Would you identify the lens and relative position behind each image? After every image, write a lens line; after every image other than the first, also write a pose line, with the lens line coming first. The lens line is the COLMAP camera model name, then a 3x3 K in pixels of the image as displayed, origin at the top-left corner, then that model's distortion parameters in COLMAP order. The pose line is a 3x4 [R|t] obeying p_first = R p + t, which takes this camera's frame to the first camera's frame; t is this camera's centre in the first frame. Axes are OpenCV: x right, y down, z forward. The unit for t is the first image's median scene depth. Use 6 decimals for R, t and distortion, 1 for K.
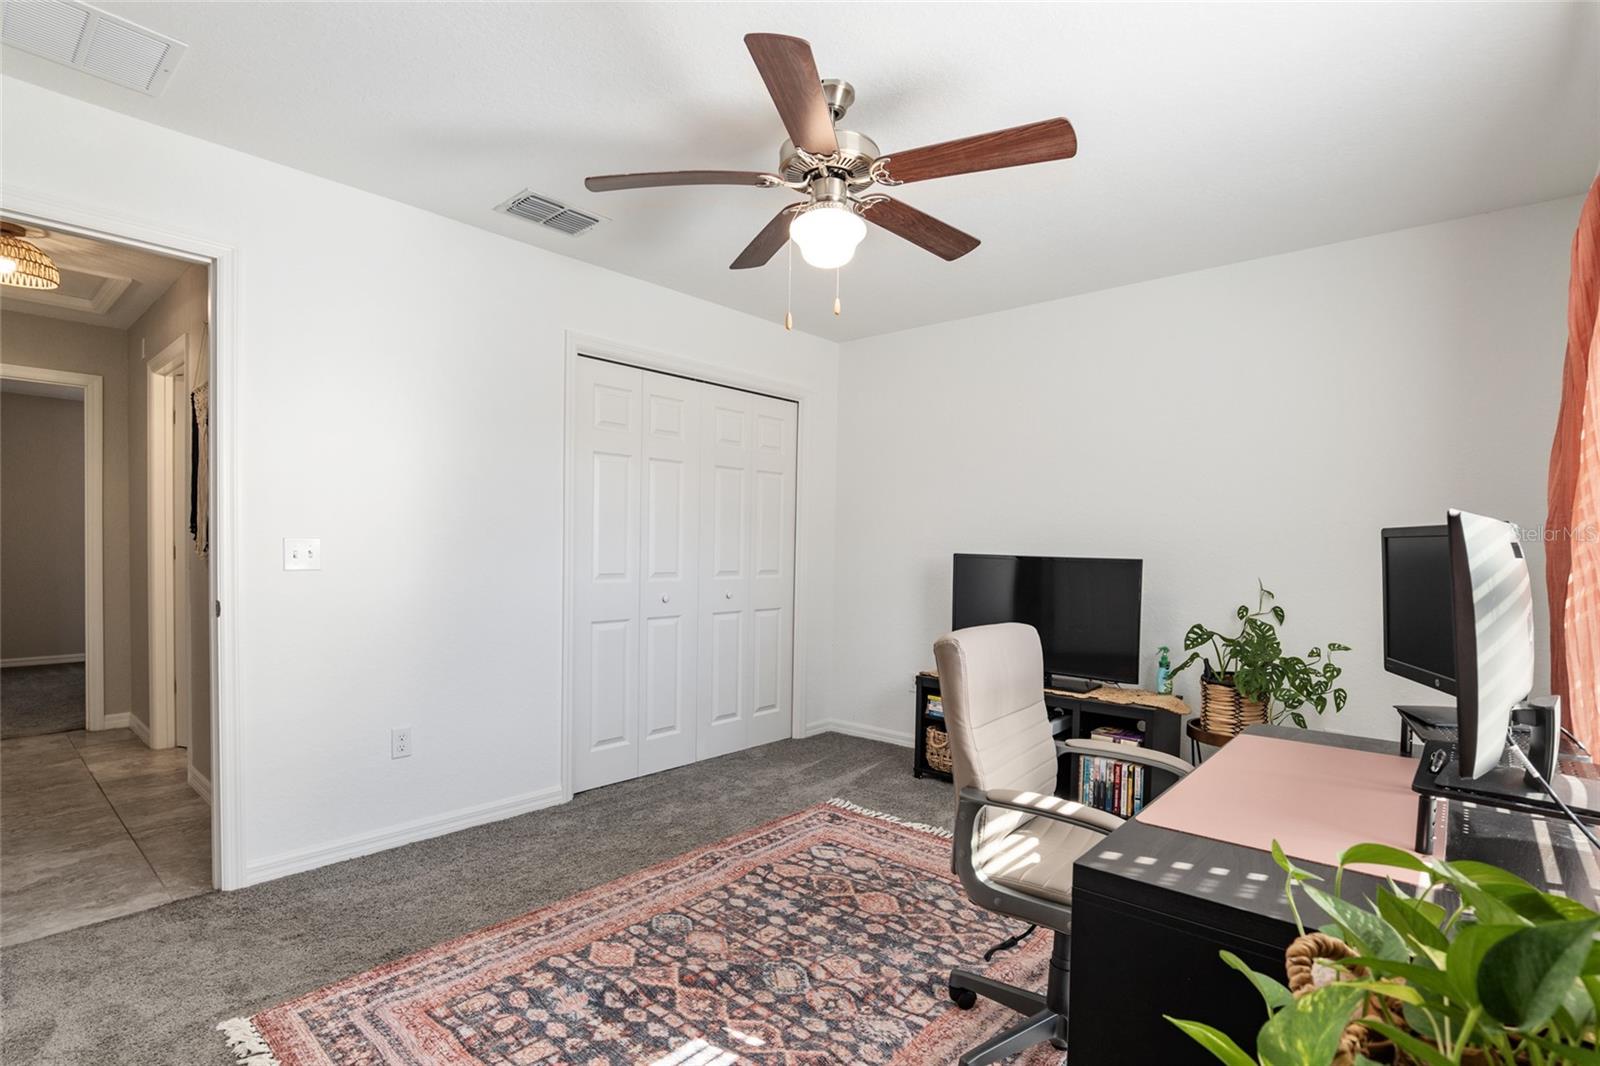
lens RADIAL K [[755.6, 0, 783.0], [0, 755.6, 562.7], [0, 0, 1]] dist [-0.022059, 0.006690]
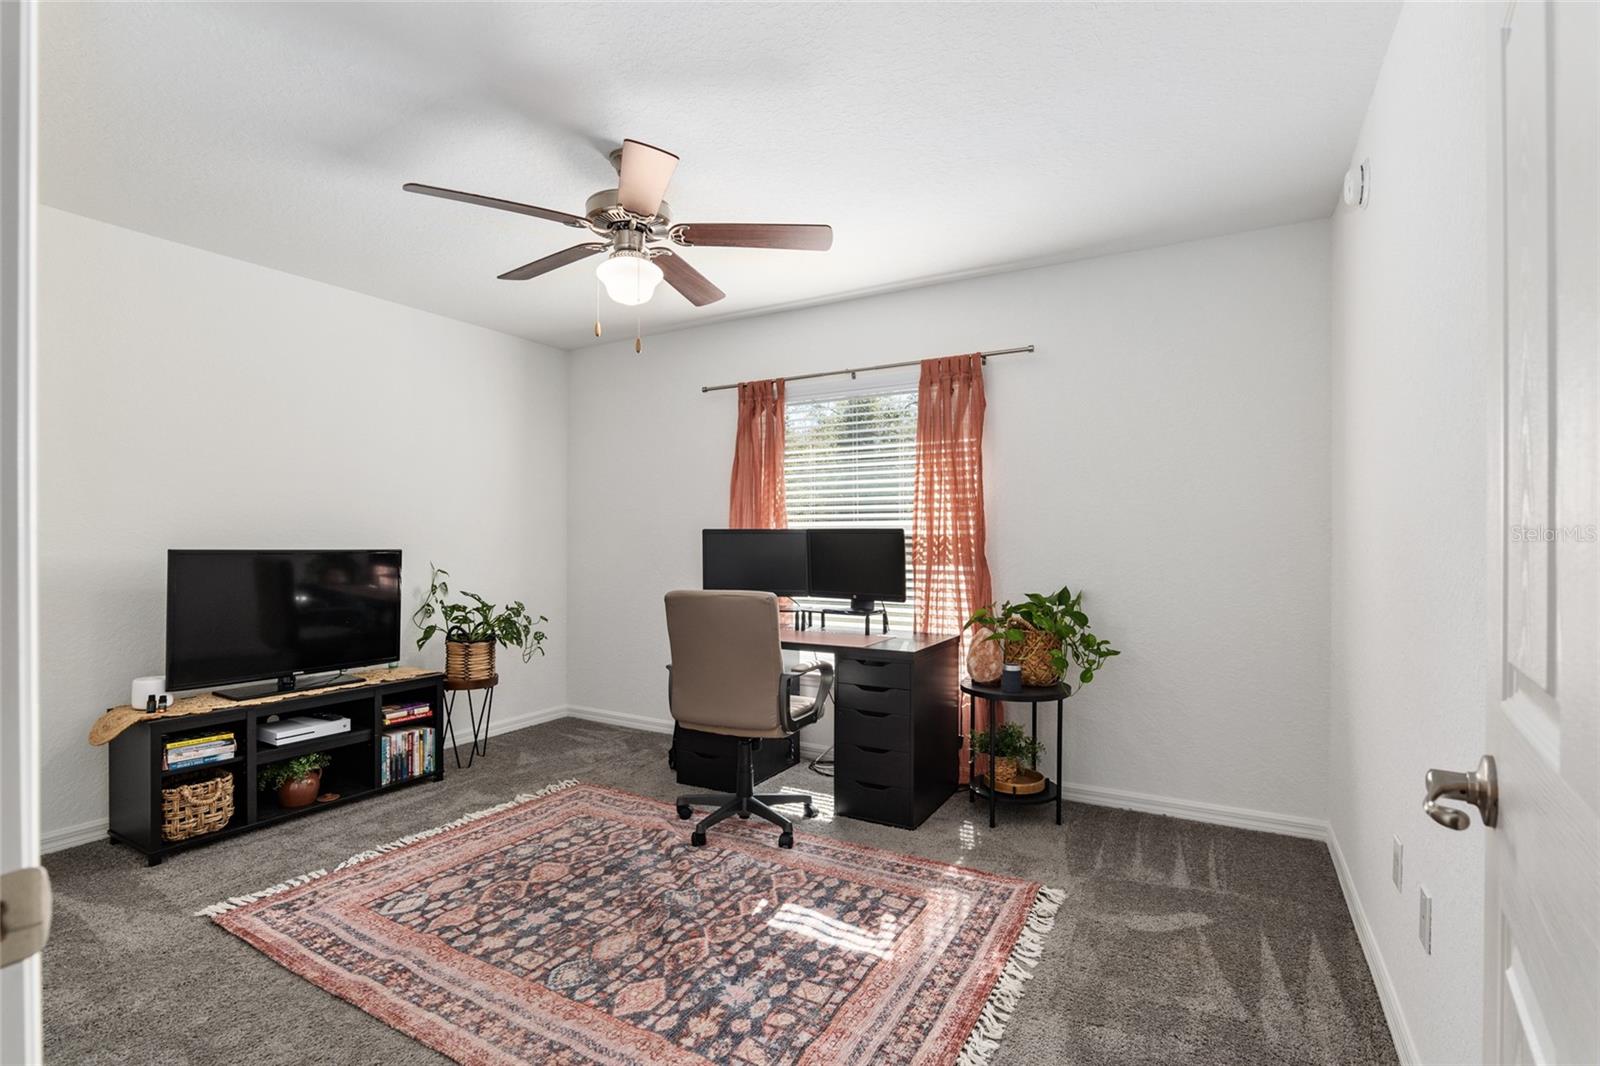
lens RADIAL K [[755.6, 0, 791.8], [0, 755.6, 537.8], [0, 0, 1]] dist [-0.022059, 0.006690]
pose [[-0.191486, -0.009524, 0.981449, -1.011198], [0.020576, 0.999694, 0.013716, -0.034498], [-0.981280, 0.022821, -0.191231, 0.867950]]
